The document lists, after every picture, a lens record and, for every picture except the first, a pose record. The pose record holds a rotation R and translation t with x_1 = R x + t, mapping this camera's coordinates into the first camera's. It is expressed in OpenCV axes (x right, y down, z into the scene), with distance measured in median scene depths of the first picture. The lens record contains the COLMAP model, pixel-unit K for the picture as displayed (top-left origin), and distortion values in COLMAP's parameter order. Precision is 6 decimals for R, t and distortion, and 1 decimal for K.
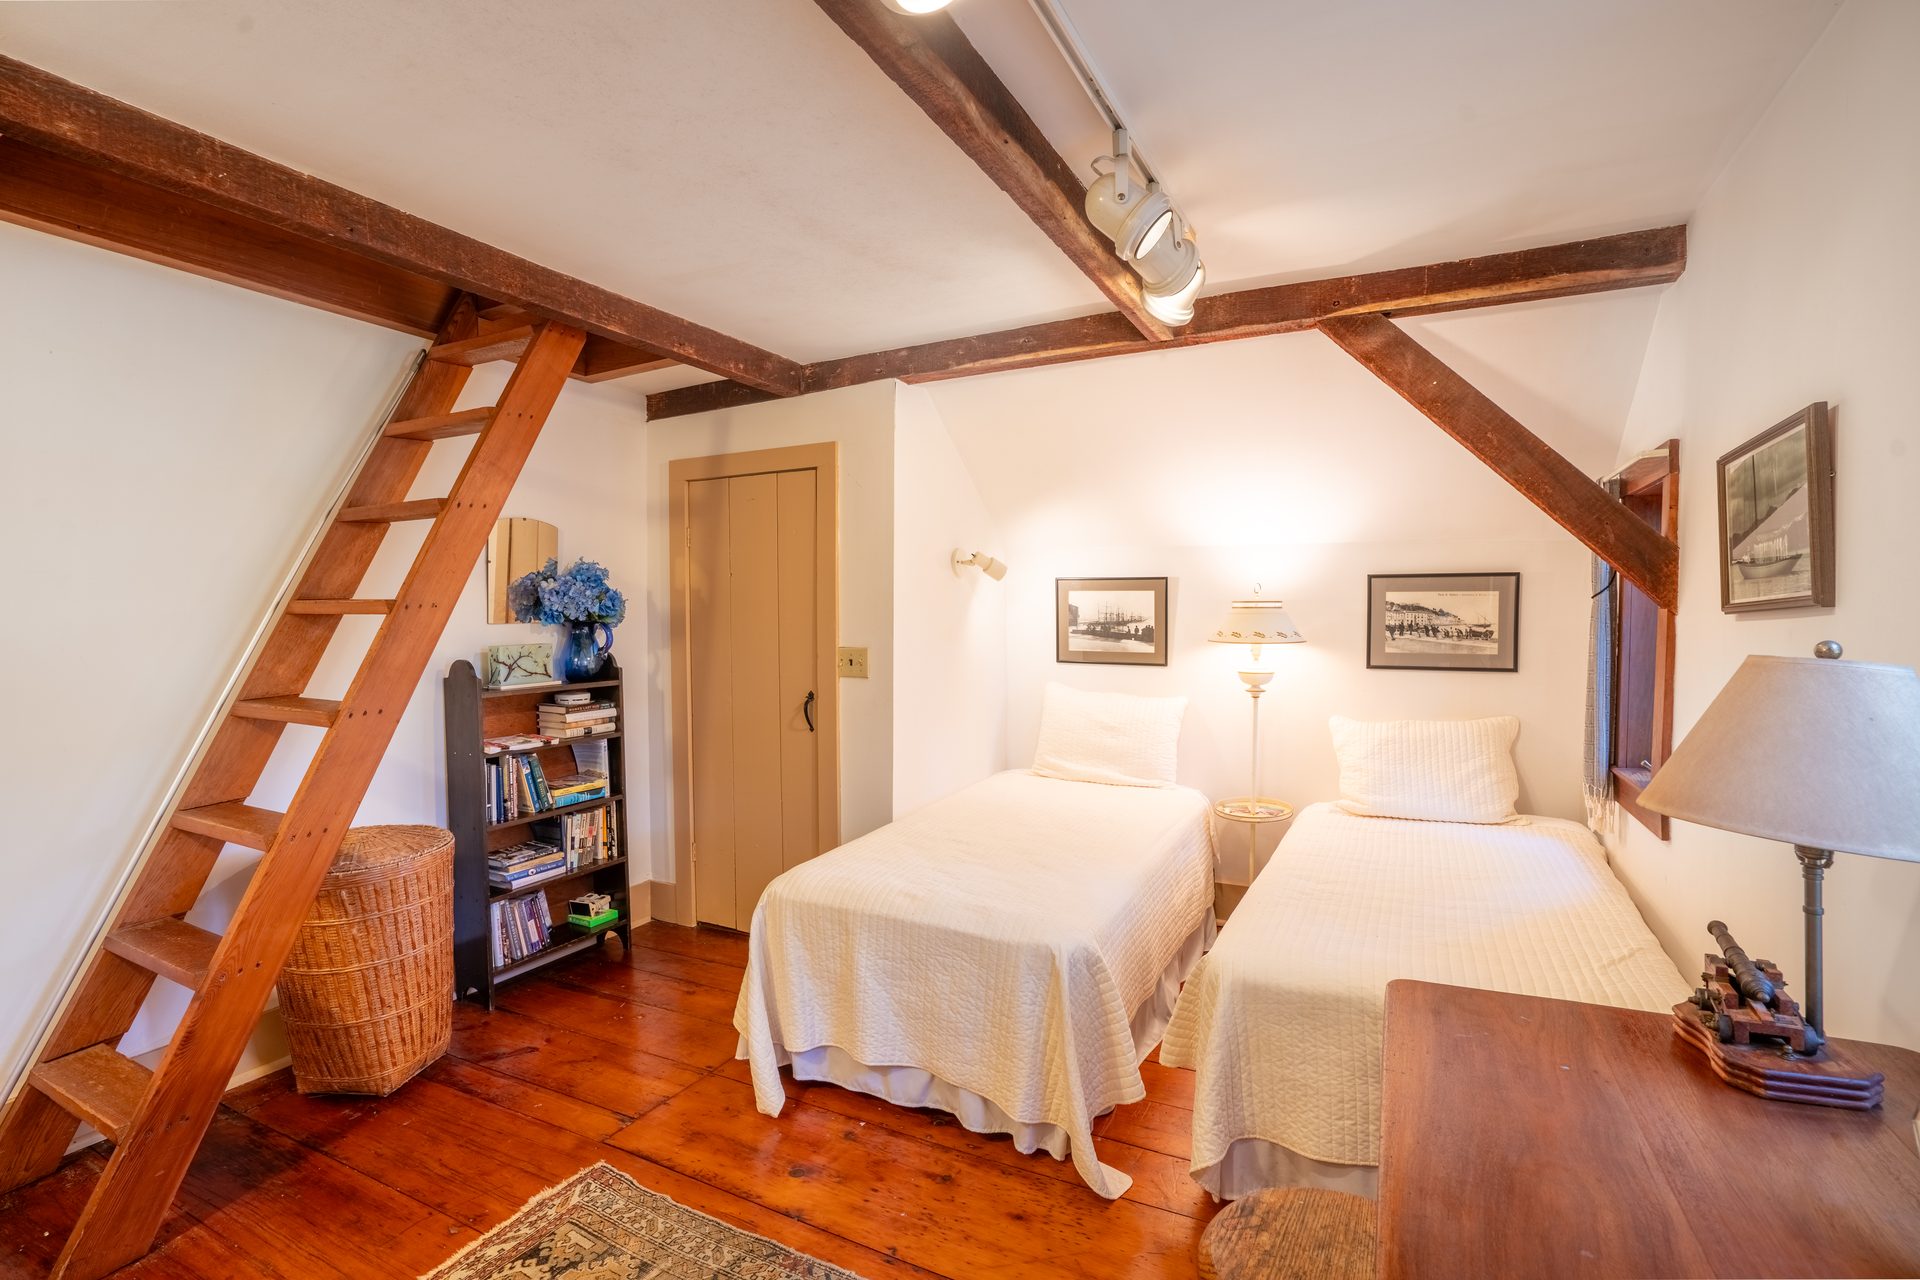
lens RADIAL K [[887.3, 0, 966.8], [0, 887.3, 642.1], [0, 0, 1]] dist [-0.031662, 0.002136]
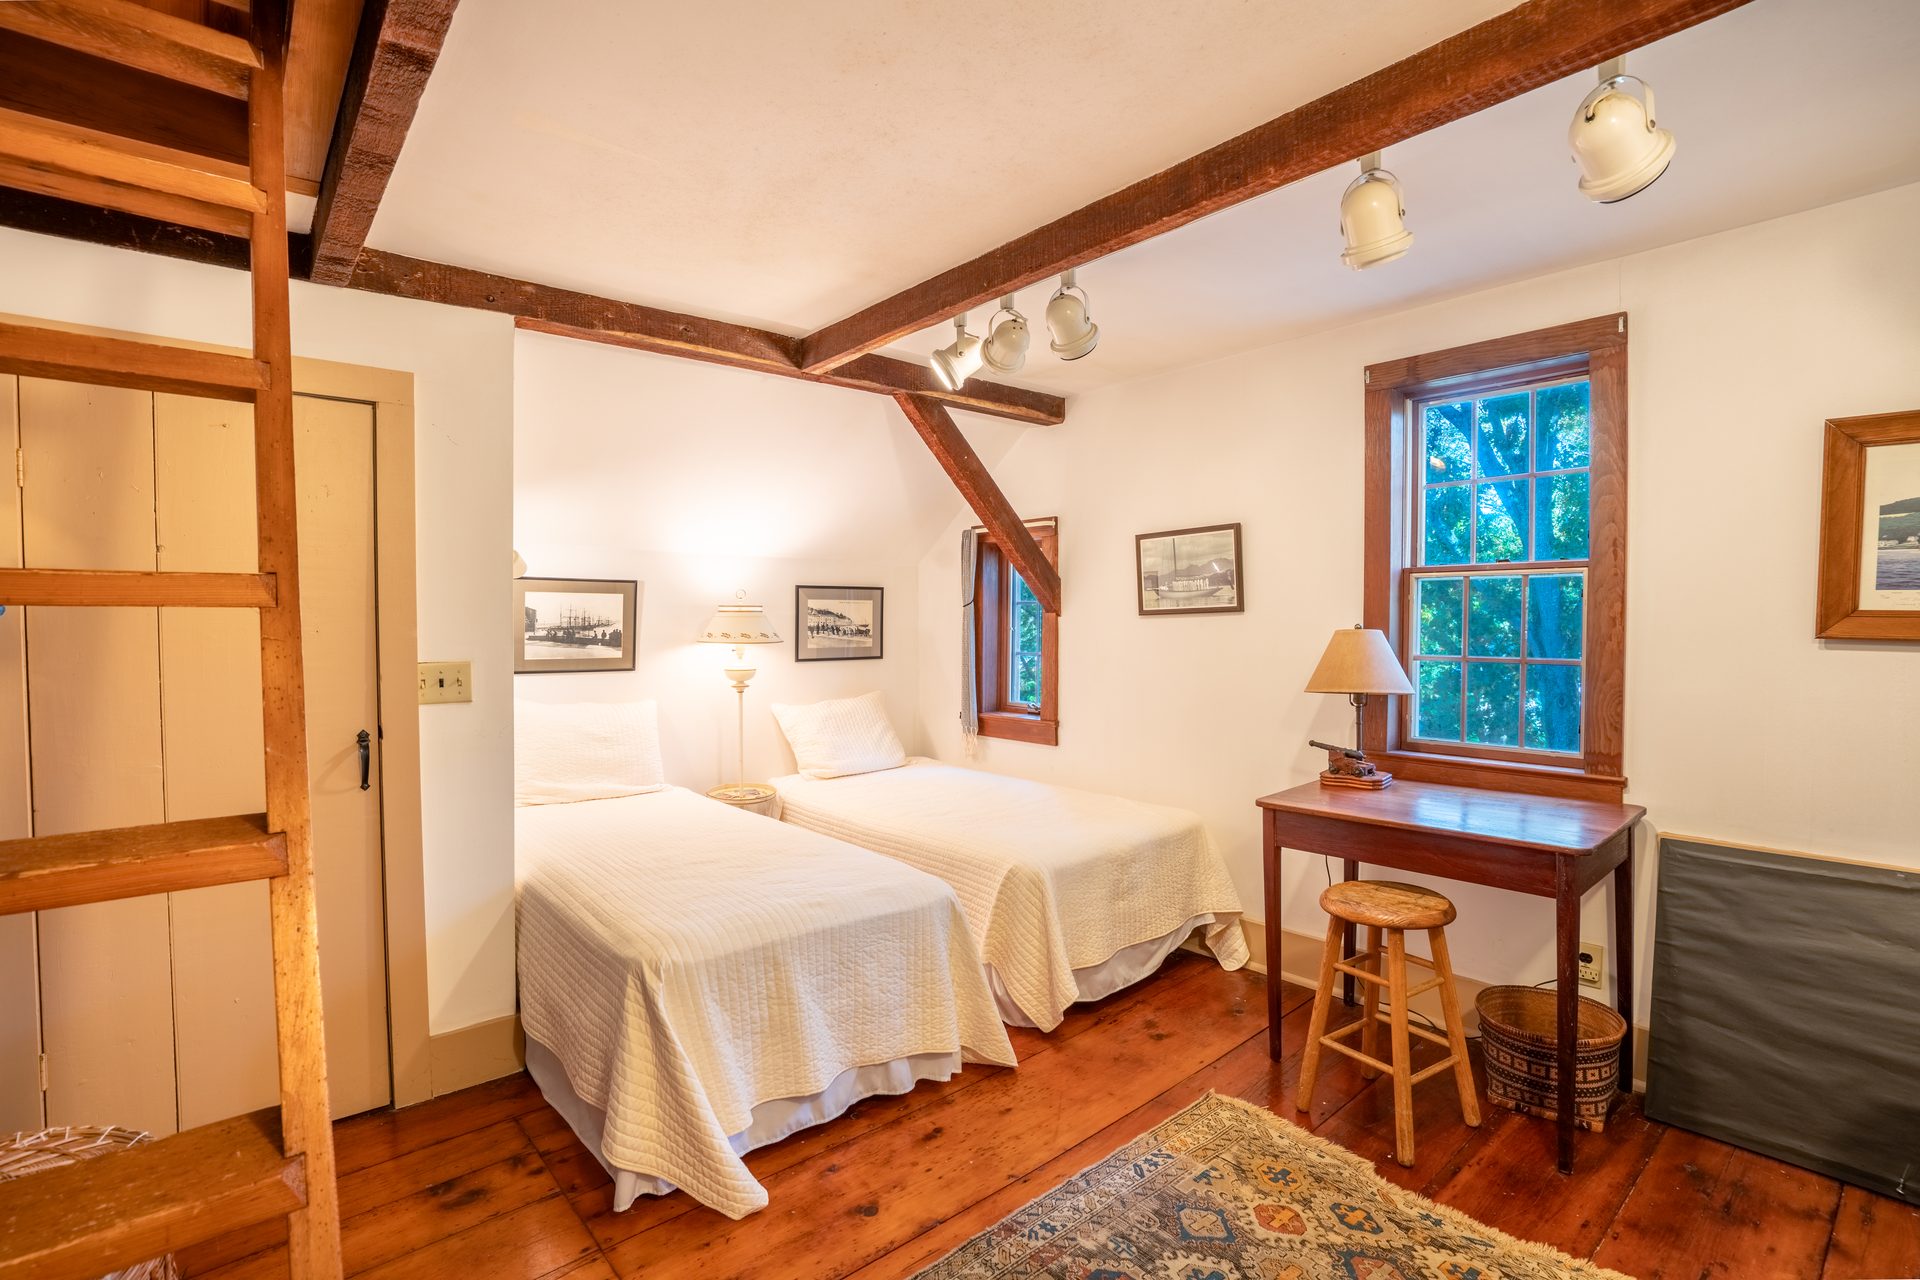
lens RADIAL K [[887.3, 0, 958.8], [0, 887.3, 634.8], [0, 0, 1]] dist [-0.031662, 0.002136]
pose [[0.387753, -0.016708, 0.921612, -0.624680], [0.033870, 0.999419, 0.003868, -0.004841], [-0.921141, 0.029715, 0.388094, 0.330434]]
